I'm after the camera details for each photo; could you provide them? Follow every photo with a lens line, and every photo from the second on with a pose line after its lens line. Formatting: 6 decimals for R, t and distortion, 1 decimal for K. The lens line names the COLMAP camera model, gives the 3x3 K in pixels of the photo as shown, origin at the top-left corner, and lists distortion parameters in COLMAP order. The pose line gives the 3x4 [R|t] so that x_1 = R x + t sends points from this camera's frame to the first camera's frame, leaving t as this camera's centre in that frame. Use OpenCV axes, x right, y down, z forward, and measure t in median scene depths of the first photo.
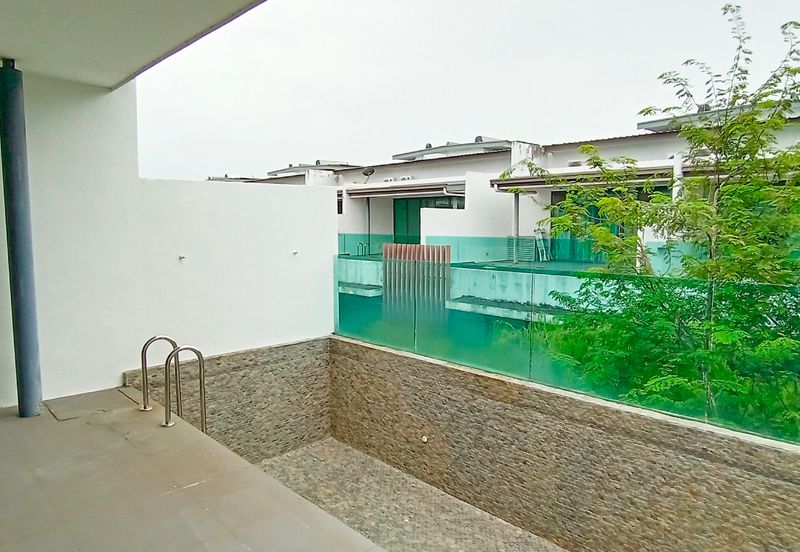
lens RADIAL K [[543.3, 0, 402.6], [0, 543.3, 283.4], [0, 0, 1]] dist [-0.032637, 0.021275]
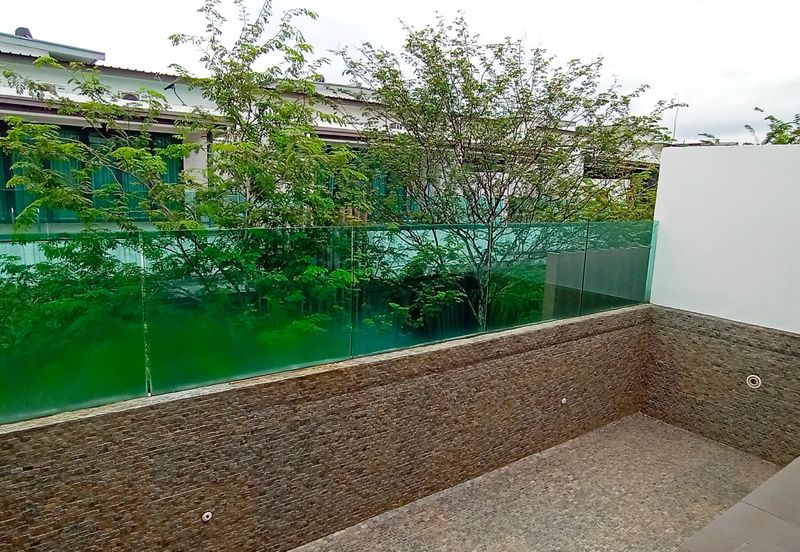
lens RADIAL K [[543.3, 0, 402.6], [0, 543.3, 283.4], [0, 0, 1]] dist [-0.032637, 0.021275]
pose [[0.130574, -0.170833, 0.976610, -0.618277], [0.074561, 0.983945, 0.162148, -0.076209], [-0.988631, 0.051645, 0.141215, 0.853683]]
